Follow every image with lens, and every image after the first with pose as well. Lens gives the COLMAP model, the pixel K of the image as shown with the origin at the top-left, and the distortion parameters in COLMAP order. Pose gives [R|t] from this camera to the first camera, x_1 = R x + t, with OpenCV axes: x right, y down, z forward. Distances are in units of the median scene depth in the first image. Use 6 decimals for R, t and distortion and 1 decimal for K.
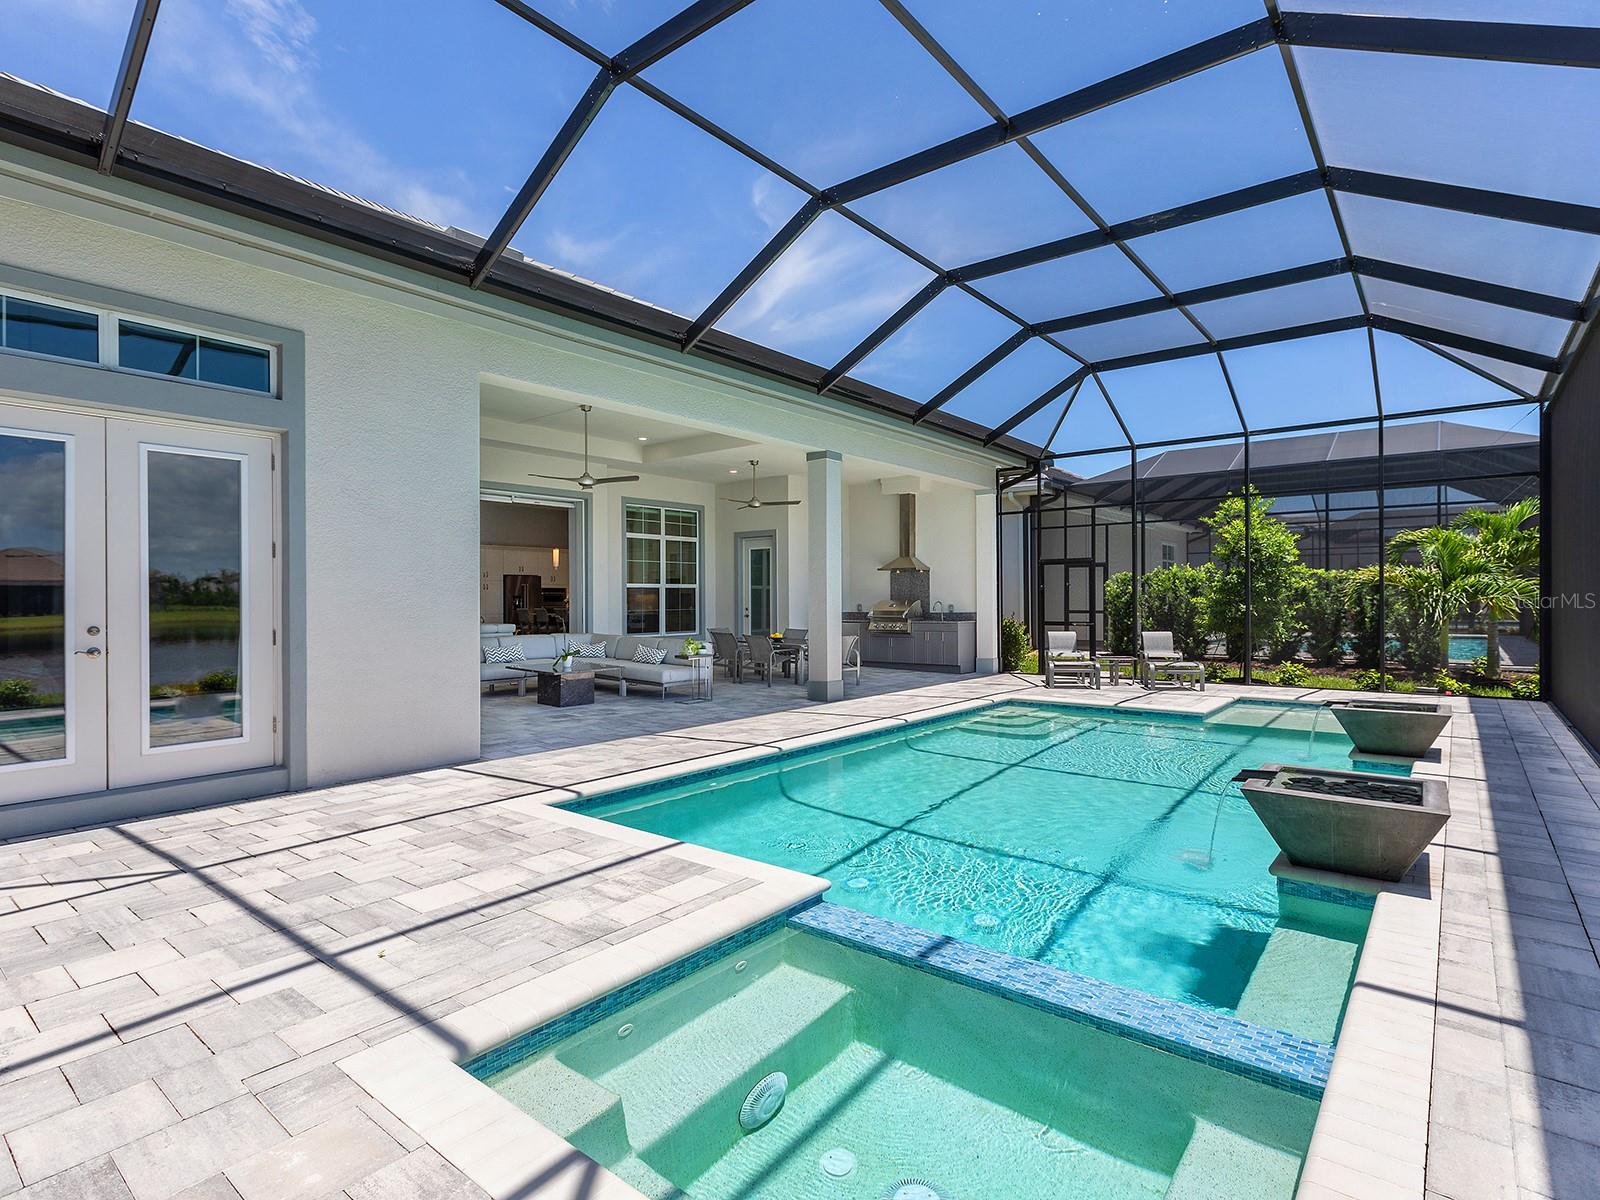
lens RADIAL K [[824.4, 0, 800.0], [0, 824.4, 600.0], [0, 0, 1]] dist [0.043685, -0.000596]
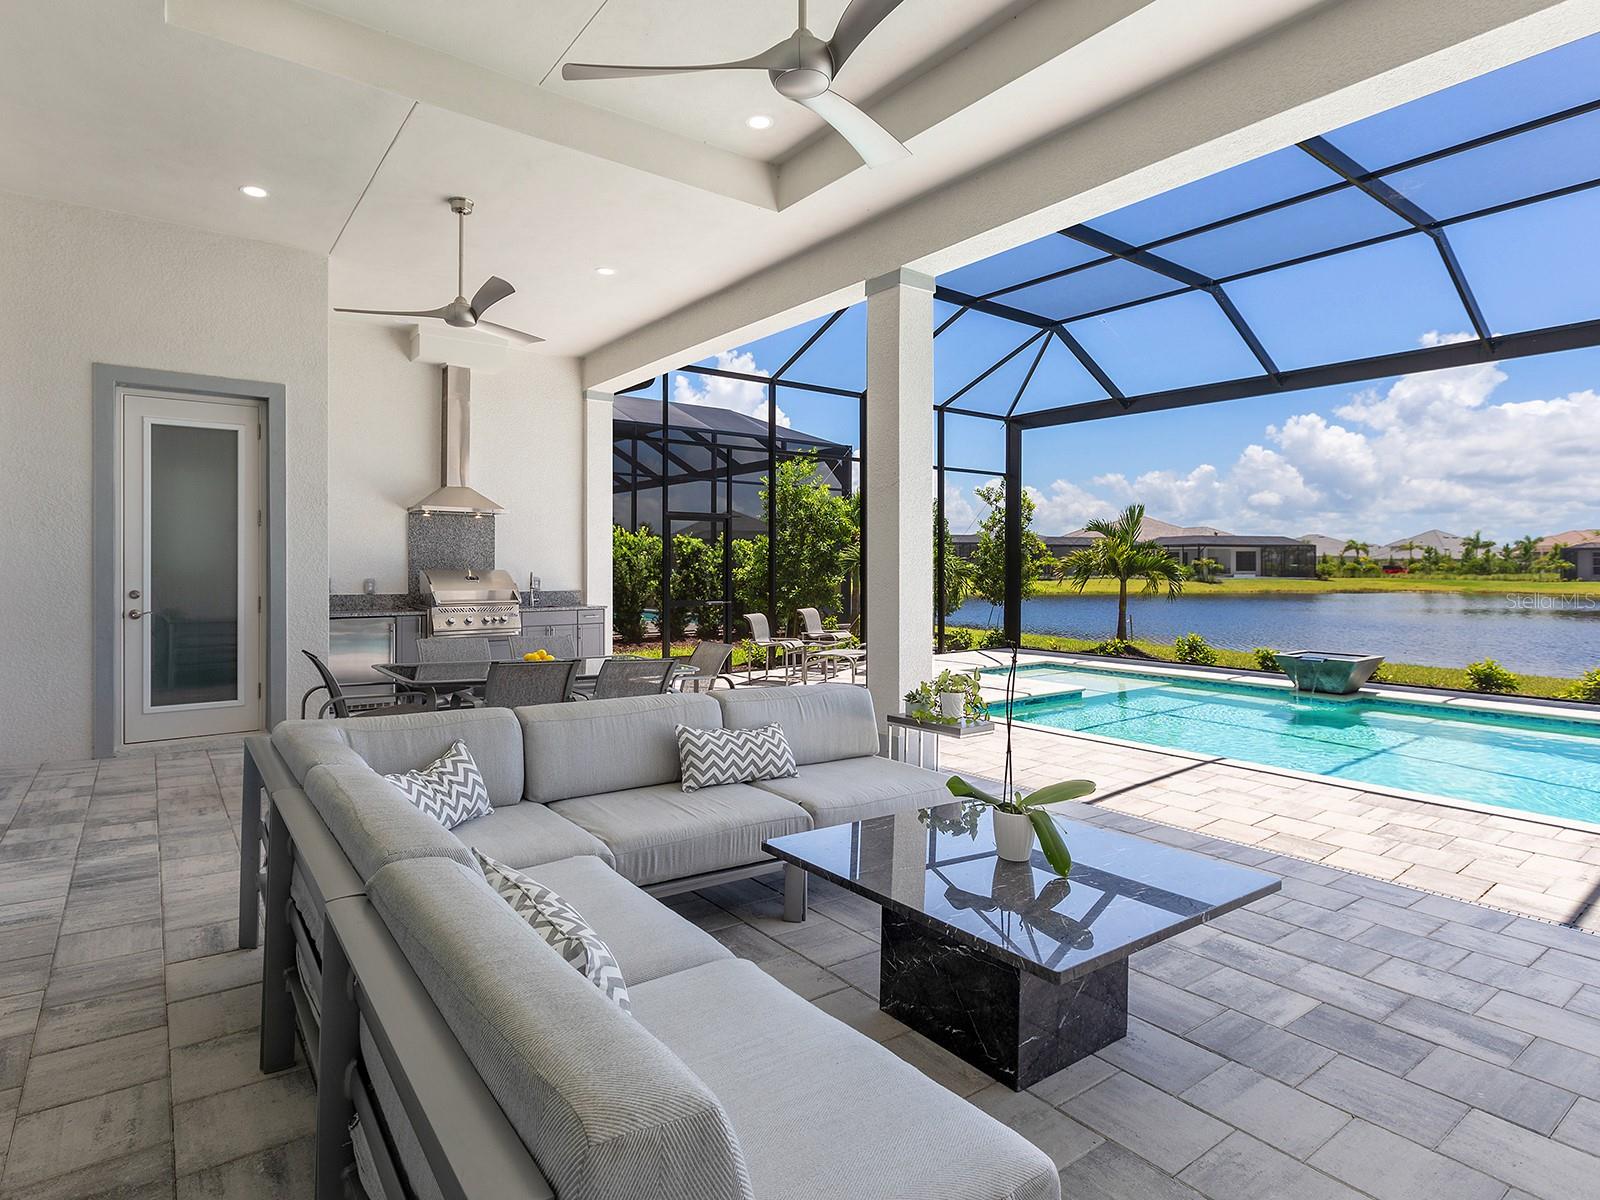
lens RADIAL K [[845.2, 0, 779.5], [0, 845.2, 563.4], [0, 0, 1]] dist [-0.003693, -0.000204]
pose [[0.242638, 0.008609, 0.970079, -0.353806], [-0.001088, 0.999962, -0.008602, 0.000715], [-0.970116, 0.001032, 0.242639, 0.677253]]
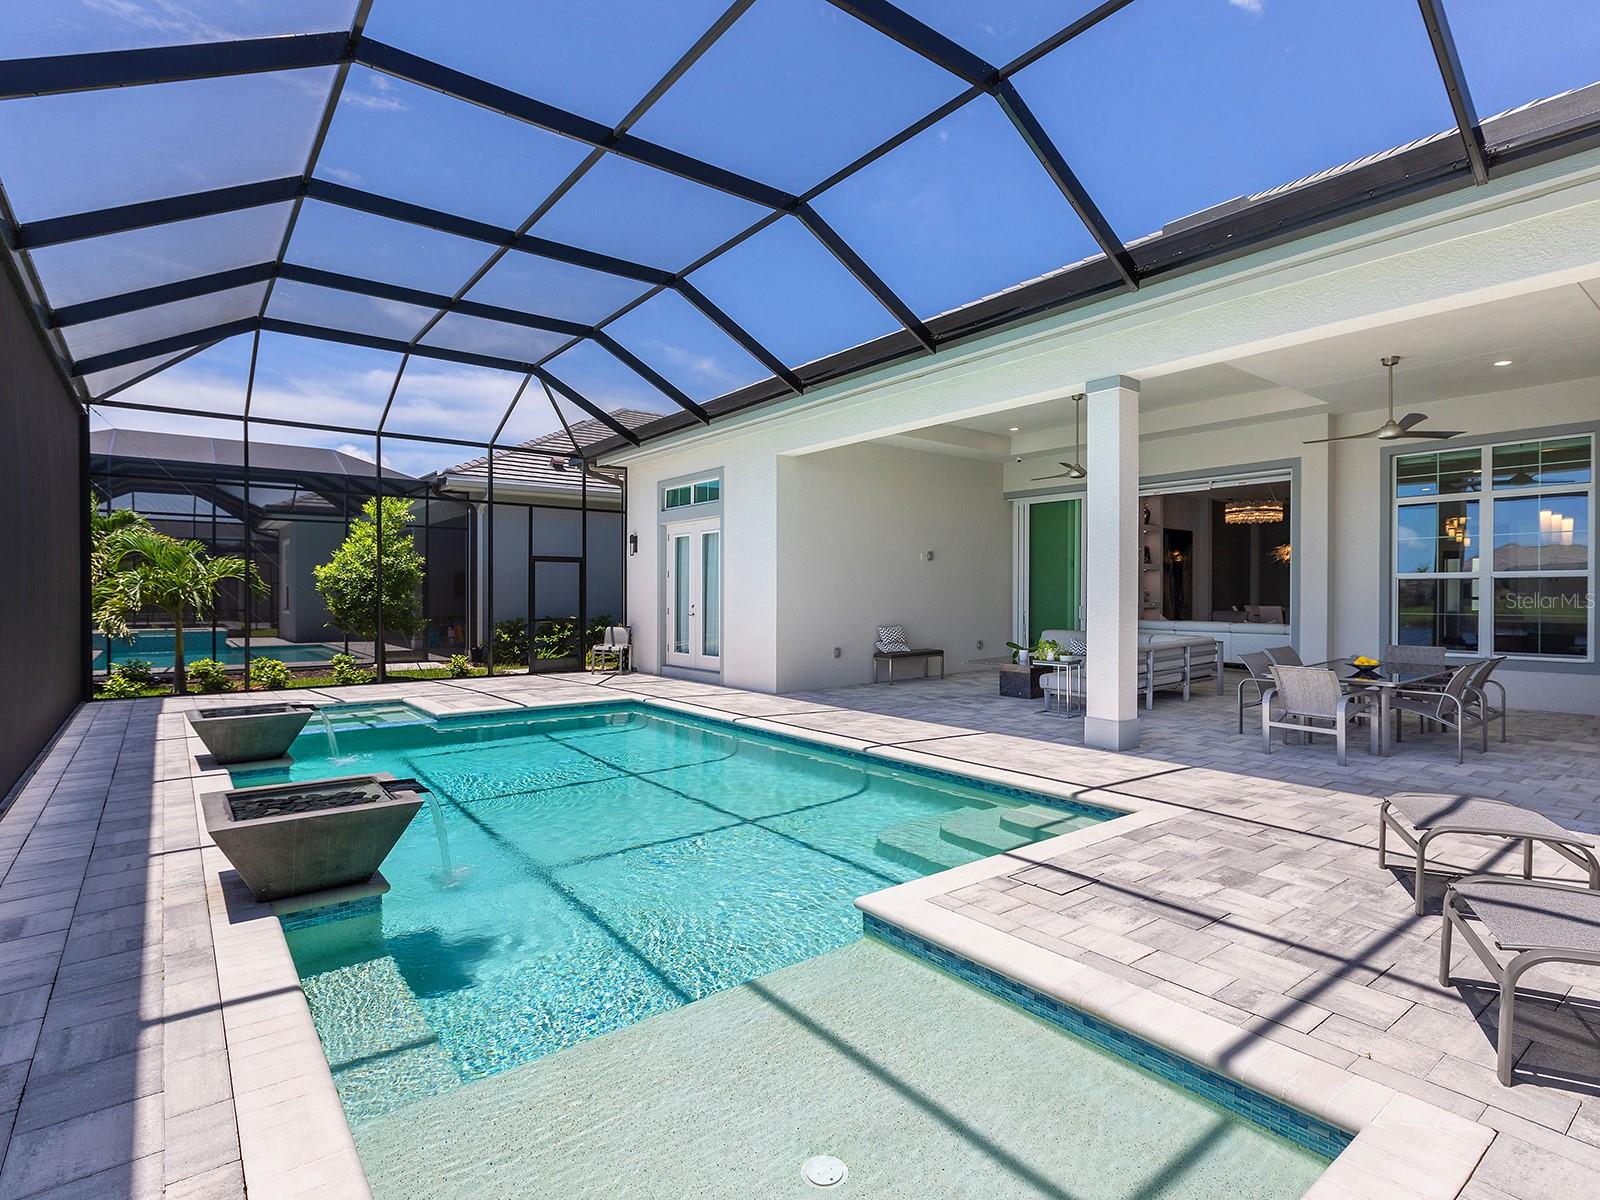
lens RADIAL K [[794.5, 0, 800.0], [0, 794.5, 600.0], [0, 0, 1]] dist [-0.000369, 0.000171]
pose [[-0.214746, 0.012056, -0.976595, 0.512372], [-0.001439, 0.999919, 0.012660, -0.004771], [0.976669, 0.004124, -0.214712, 0.632388]]
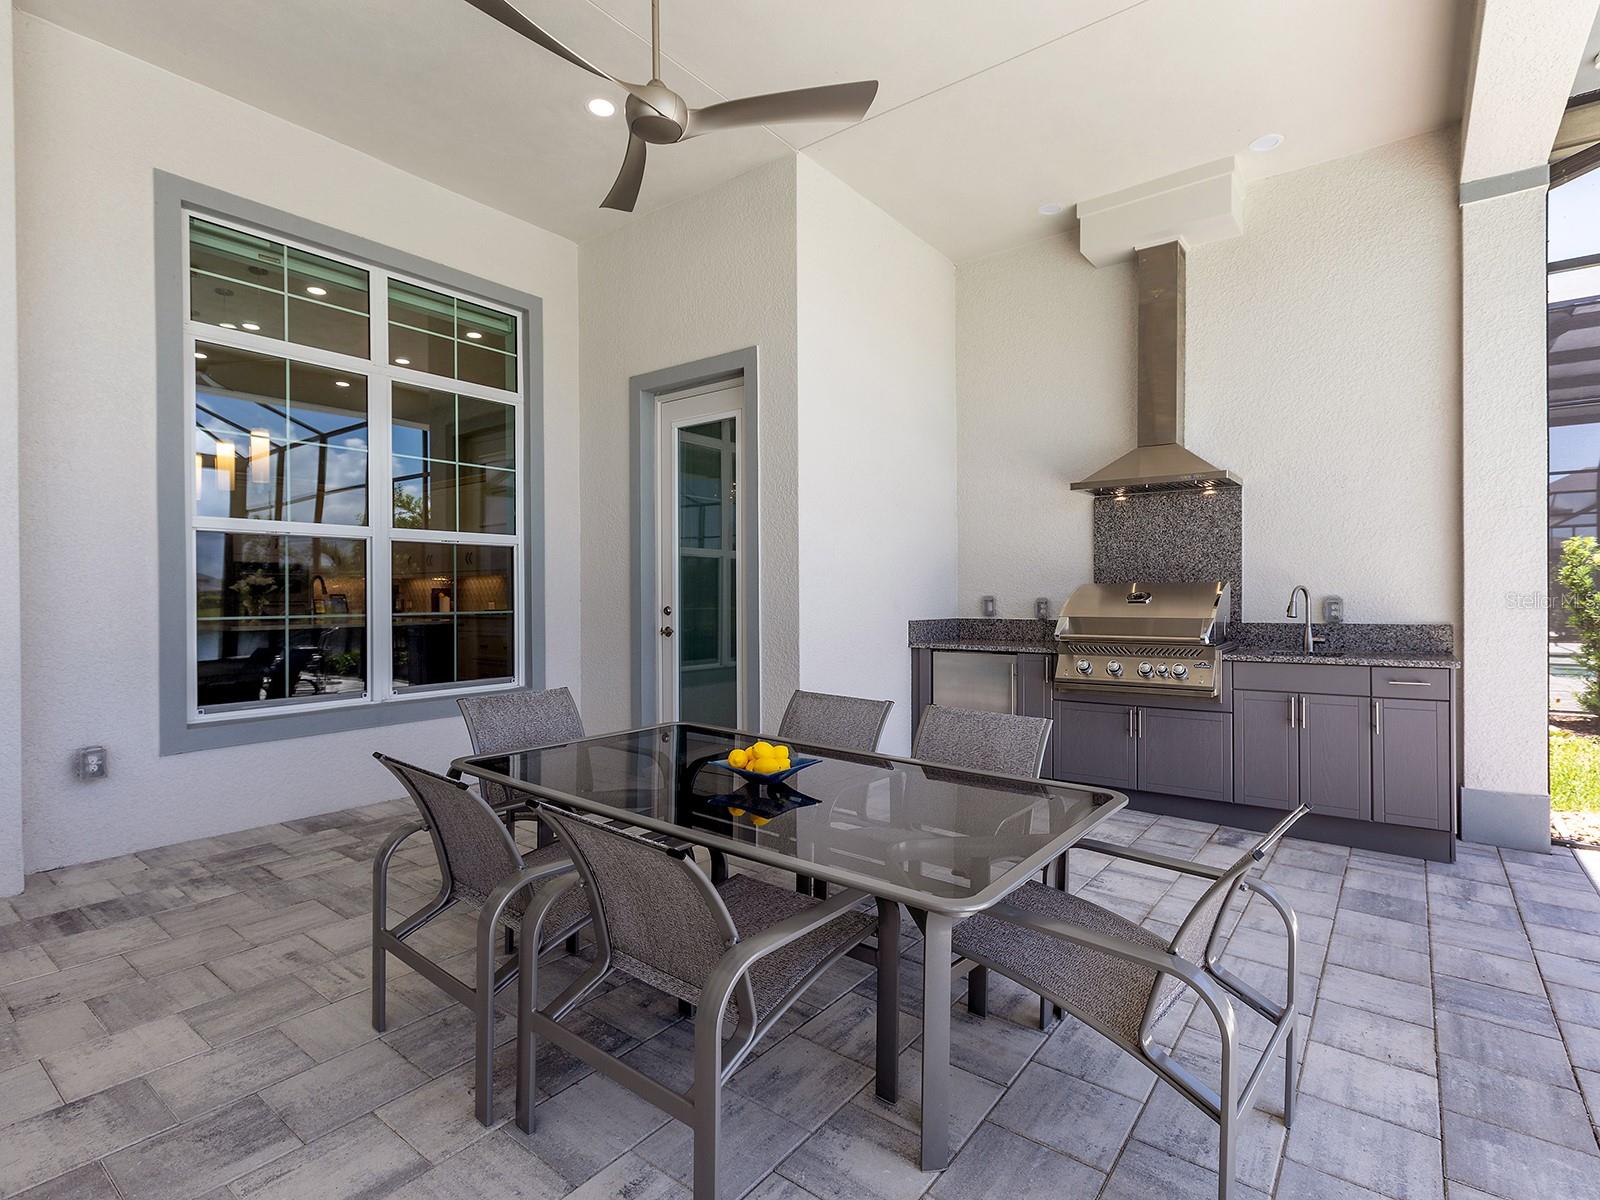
lens RADIAL K [[794.5, 0, 800.0], [0, 794.5, 600.0], [0, 0, 1]] dist [-0.000369, 0.000171]
pose [[0.999306, -0.000003, 0.037256, -0.023711], [-0.000125, 0.999994, 0.003422, 0.005880], [-0.037255, -0.003424, 0.999300, 0.706371]]
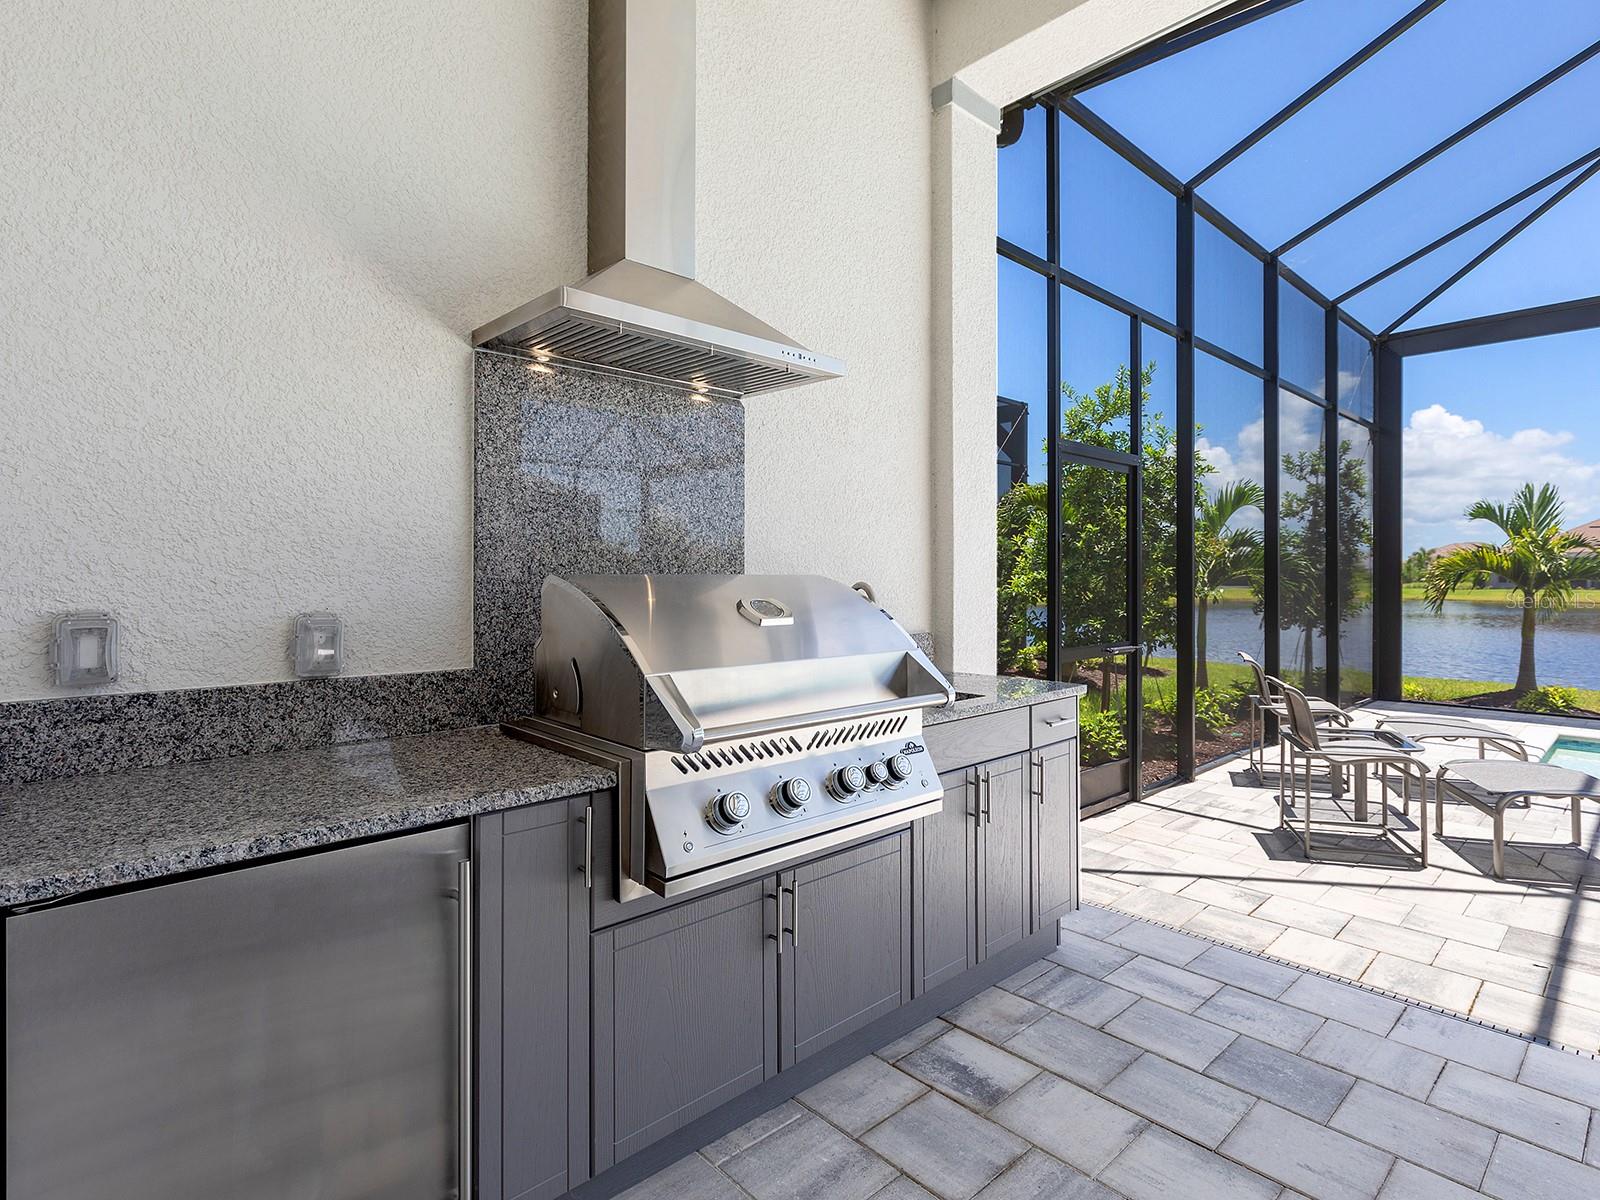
lens RADIAL K [[834.1, 0, 833.6], [0, 834.1, 573.8], [0, 0, 1]] dist [0.000509, 0.000822]
pose [[0.114143, 0.007865, 0.993433, -0.015377], [0.000967, 0.999967, -0.008028, 0.001406], [-0.993464, 0.001877, 0.114132, 0.965533]]
